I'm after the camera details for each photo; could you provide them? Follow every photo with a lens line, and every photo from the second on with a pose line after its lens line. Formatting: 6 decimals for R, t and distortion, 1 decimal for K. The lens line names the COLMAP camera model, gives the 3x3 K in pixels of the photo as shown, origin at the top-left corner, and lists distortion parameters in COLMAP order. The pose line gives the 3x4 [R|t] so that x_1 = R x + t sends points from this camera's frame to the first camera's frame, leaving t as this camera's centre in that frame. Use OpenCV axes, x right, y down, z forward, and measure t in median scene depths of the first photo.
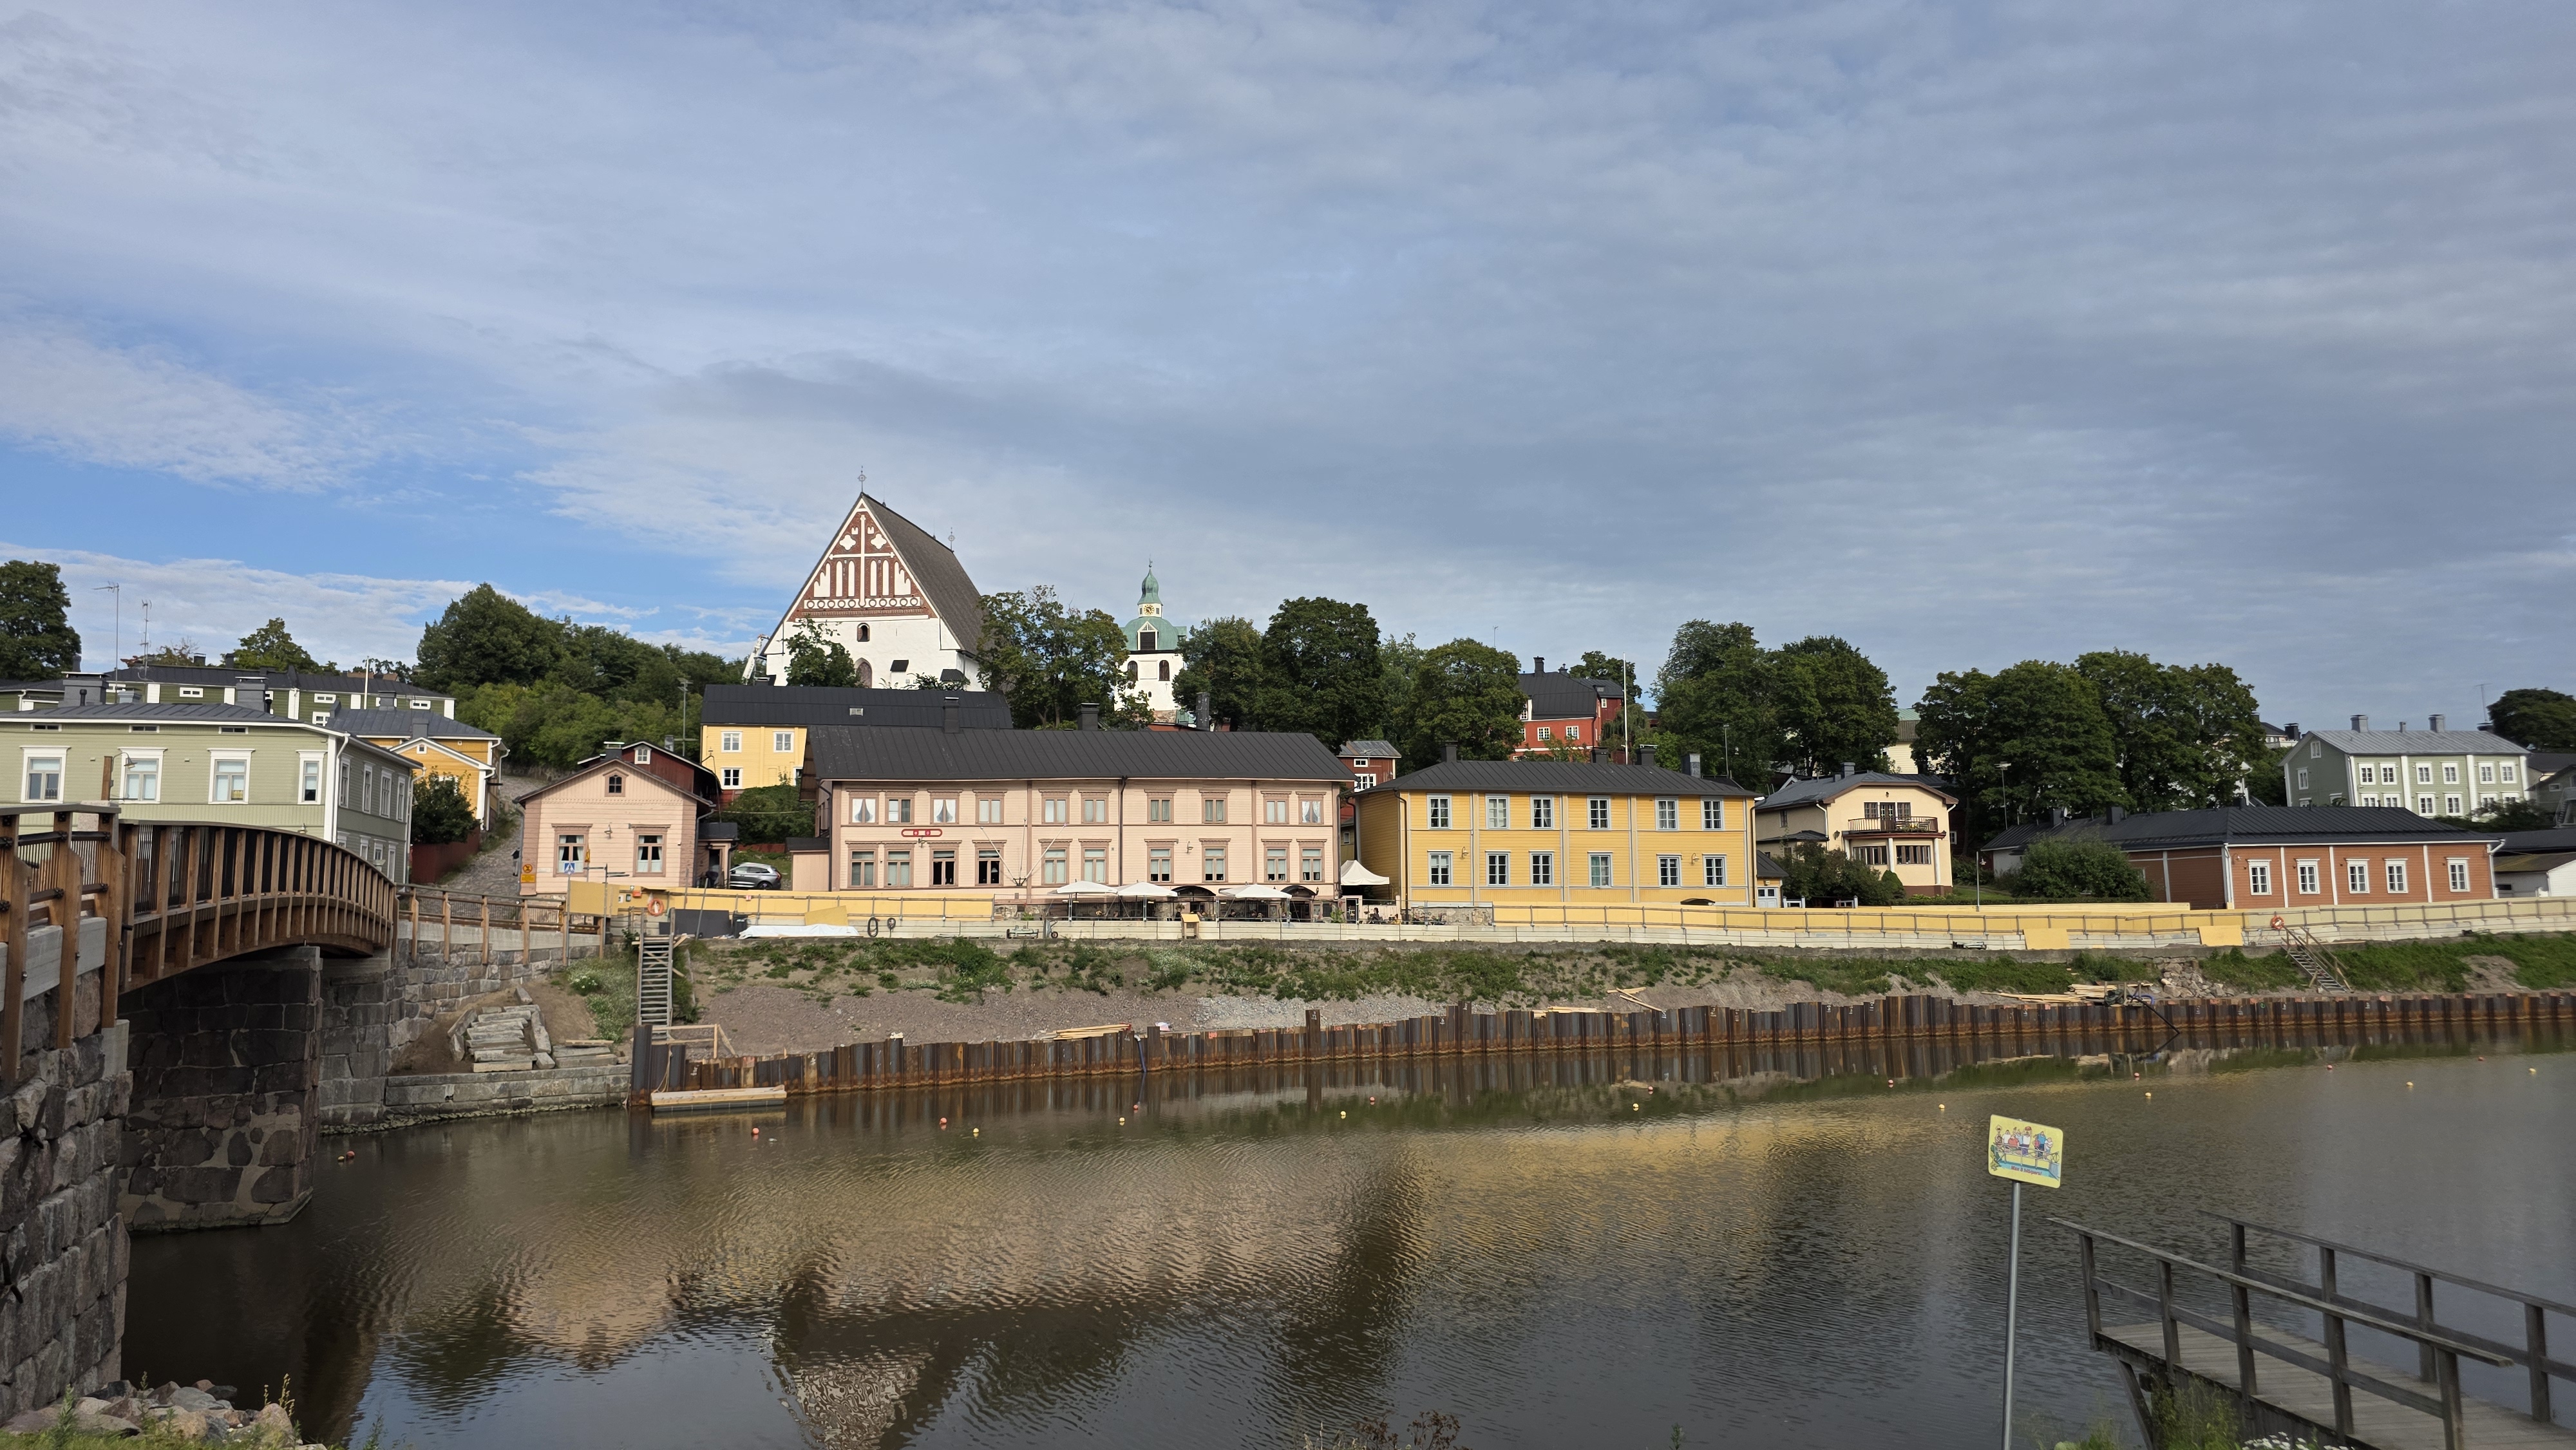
lens RADIAL K [[1721.2, 0, 1288.0], [0, 1721.2, 725.0], [0, 0, 1]] dist [0.127364, -0.222977]
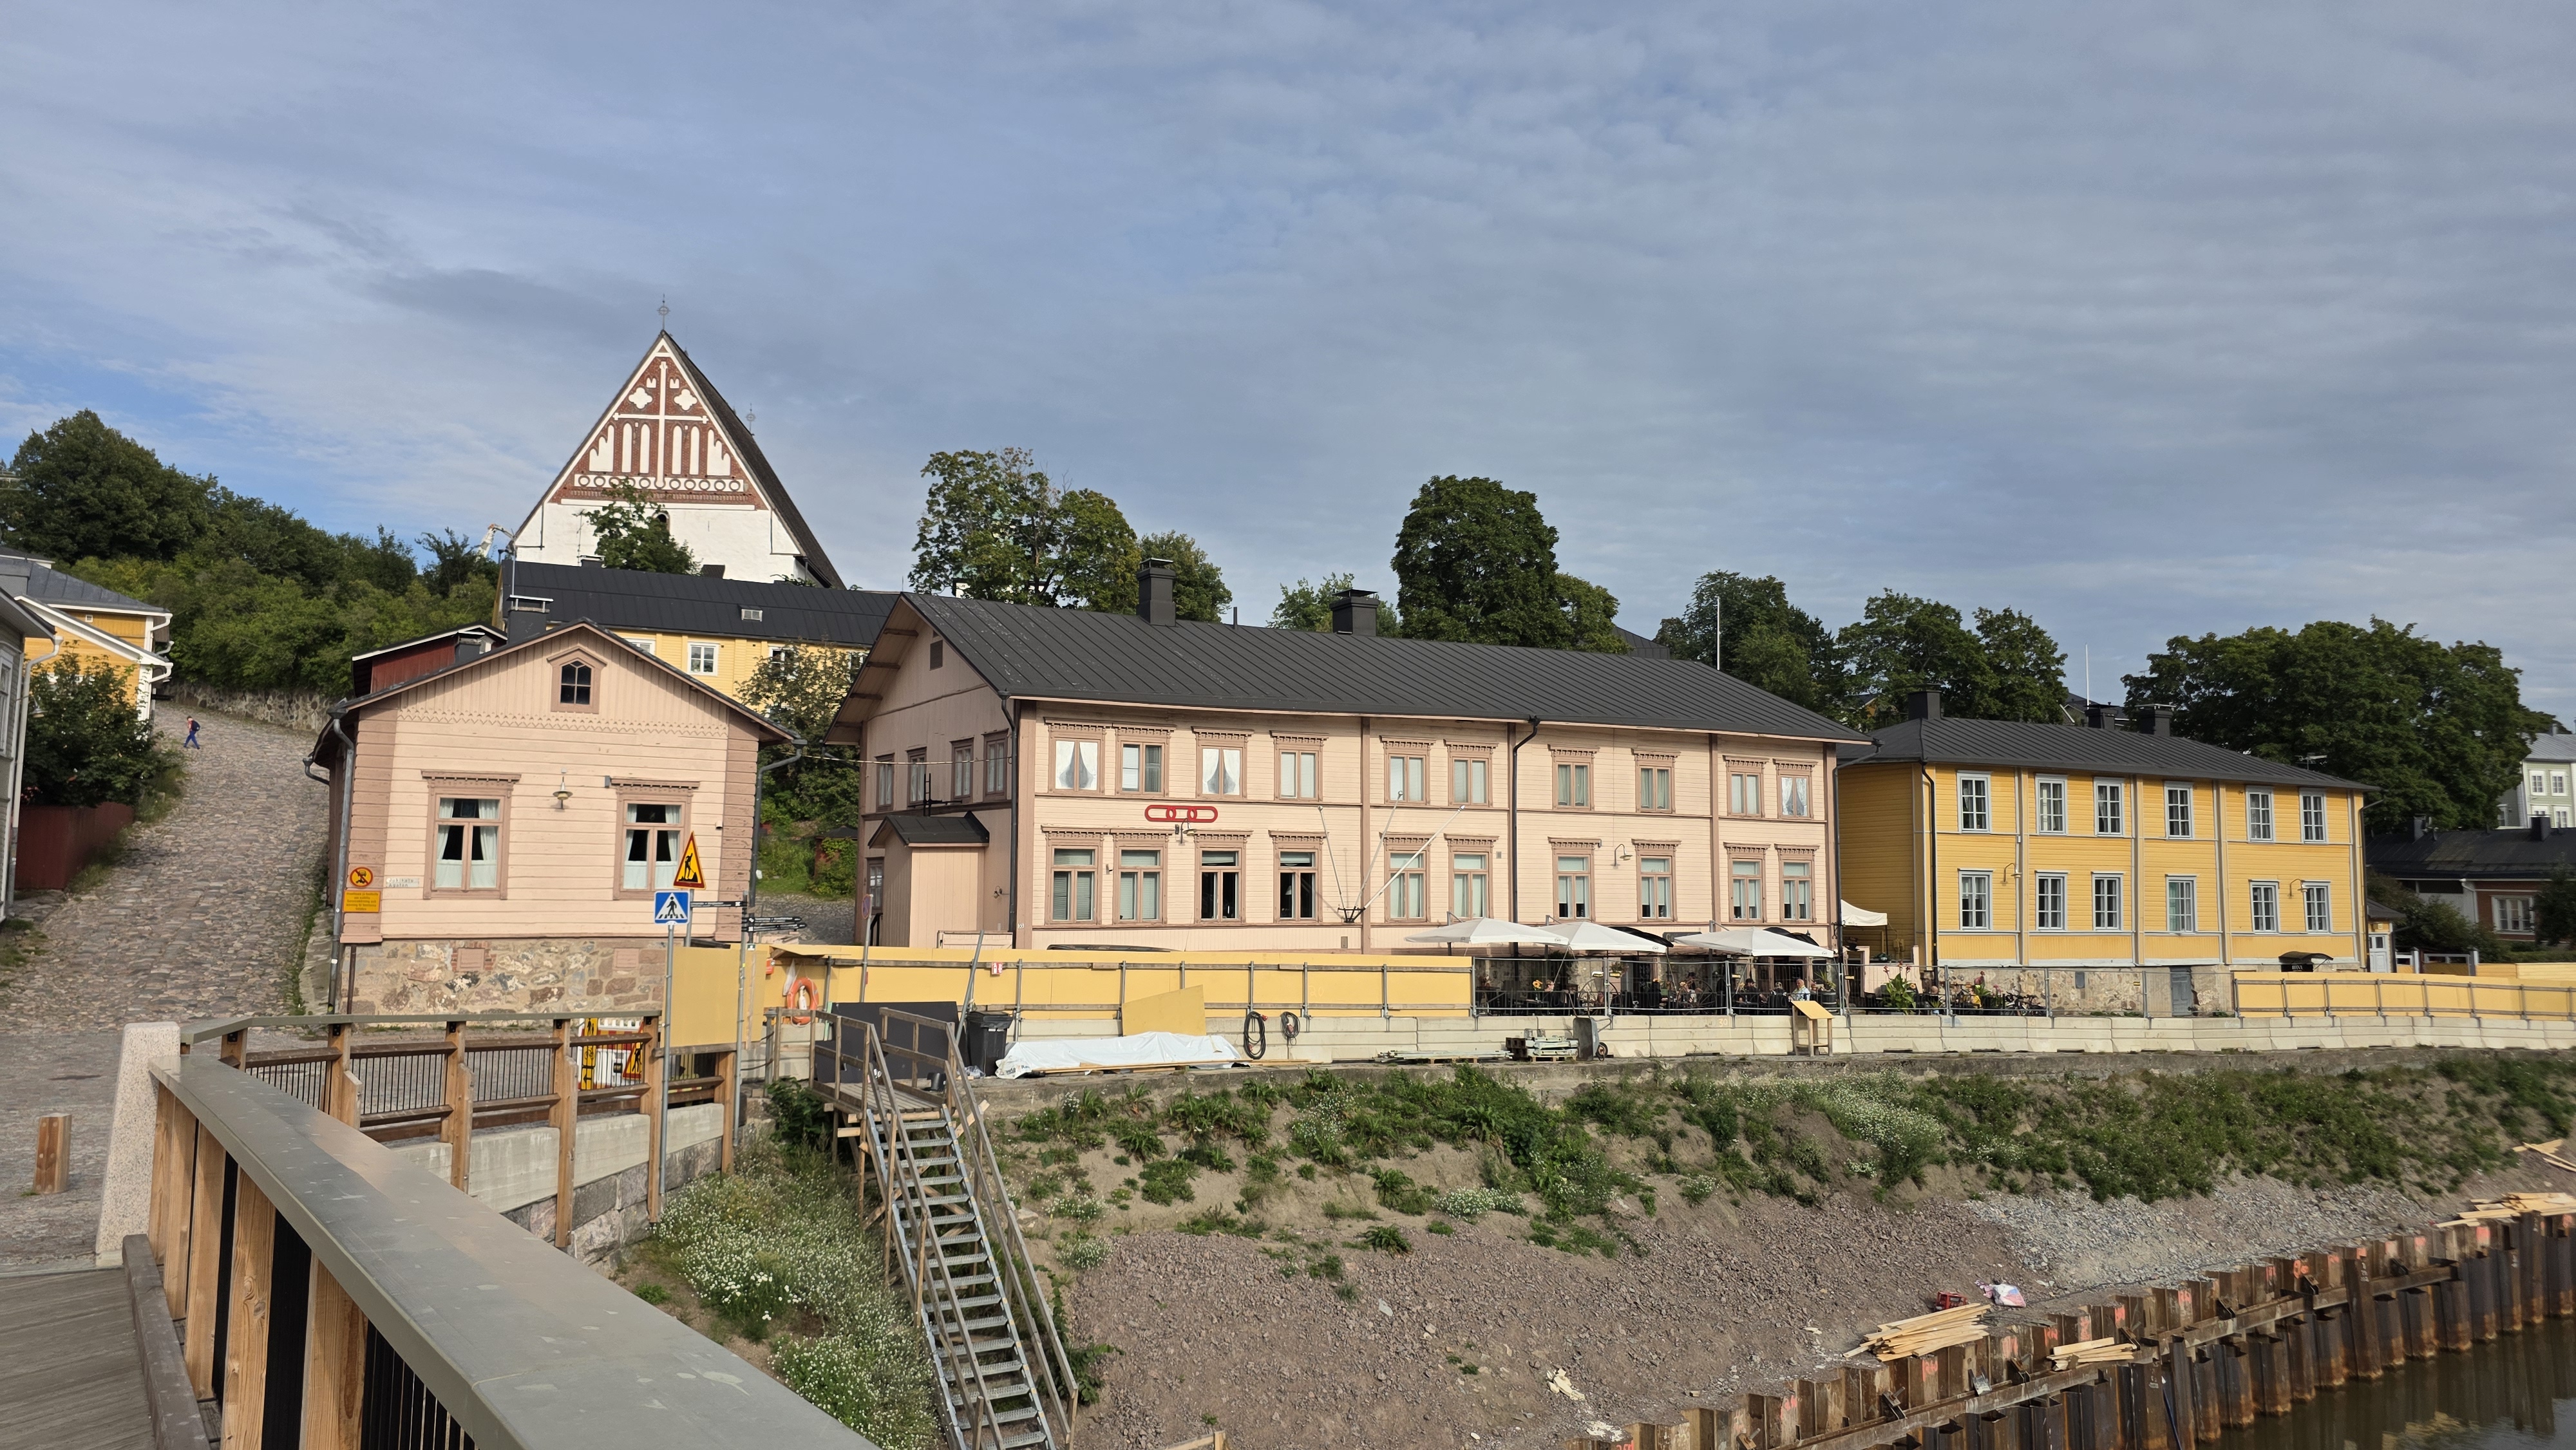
lens RADIAL K [[1737.8, 0, 1288.0], [0, 1737.8, 725.0], [0, 0, 1]] dist [0.080599, -0.085064]
pose [[0.980628, 0.037310, 0.192295, -0.253299], [-0.039604, 0.999183, 0.008101, 0.028830], [-0.191835, -0.015560, 0.981304, 0.462735]]
